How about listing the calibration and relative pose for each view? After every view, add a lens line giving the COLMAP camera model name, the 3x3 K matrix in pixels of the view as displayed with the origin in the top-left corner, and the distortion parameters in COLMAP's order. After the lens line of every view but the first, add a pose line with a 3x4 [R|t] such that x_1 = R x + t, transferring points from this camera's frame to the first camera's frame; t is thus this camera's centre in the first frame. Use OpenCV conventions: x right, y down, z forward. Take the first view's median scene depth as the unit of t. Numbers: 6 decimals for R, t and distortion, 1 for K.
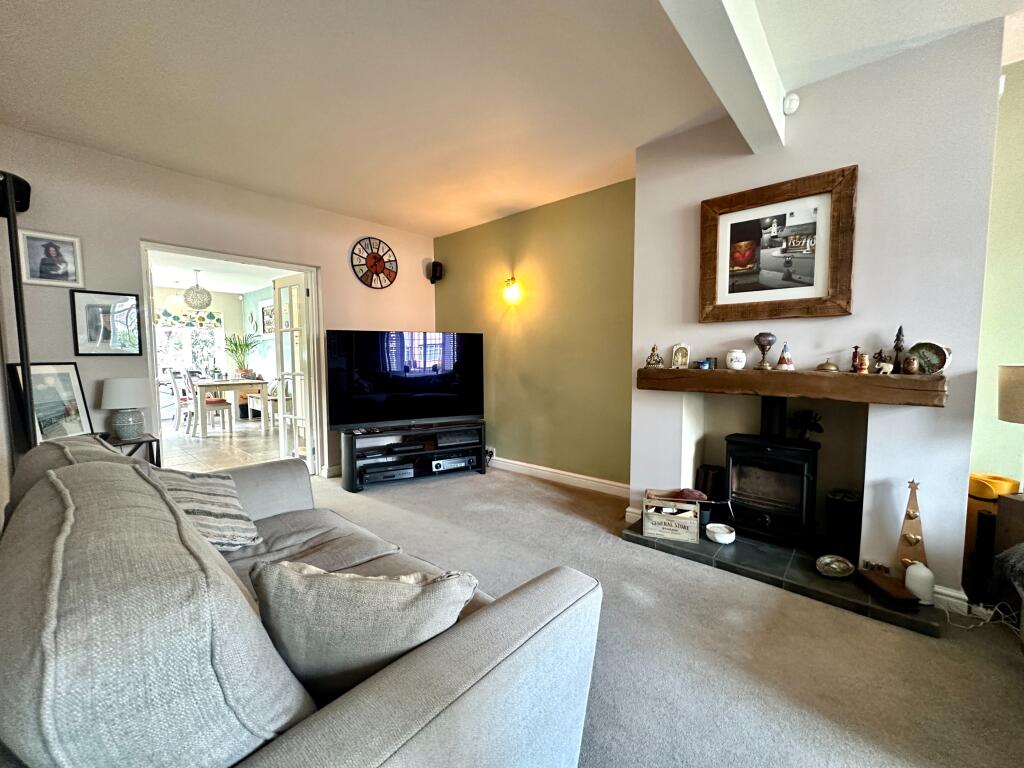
lens RADIAL K [[410.4, 0, 513.2], [0, 410.4, 381.8], [0, 0, 1]] dist [0.000445, 0.000115]
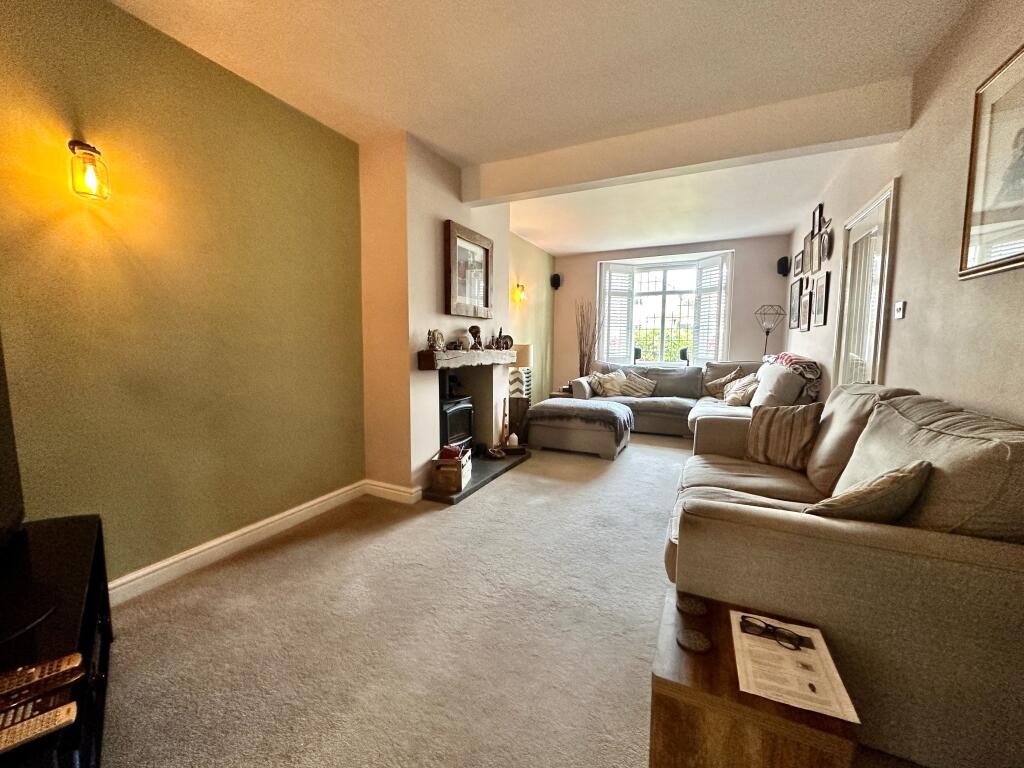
lens RADIAL K [[410.4, 0, 513.2], [0, 410.4, 381.8], [0, 0, 1]] dist [0.000445, 0.000115]
pose [[-0.272497, -0.089815, 0.957955, -0.903286], [0.061044, 0.992014, 0.110373, -0.066386], [-0.960218, 0.088554, -0.264838, 1.238950]]
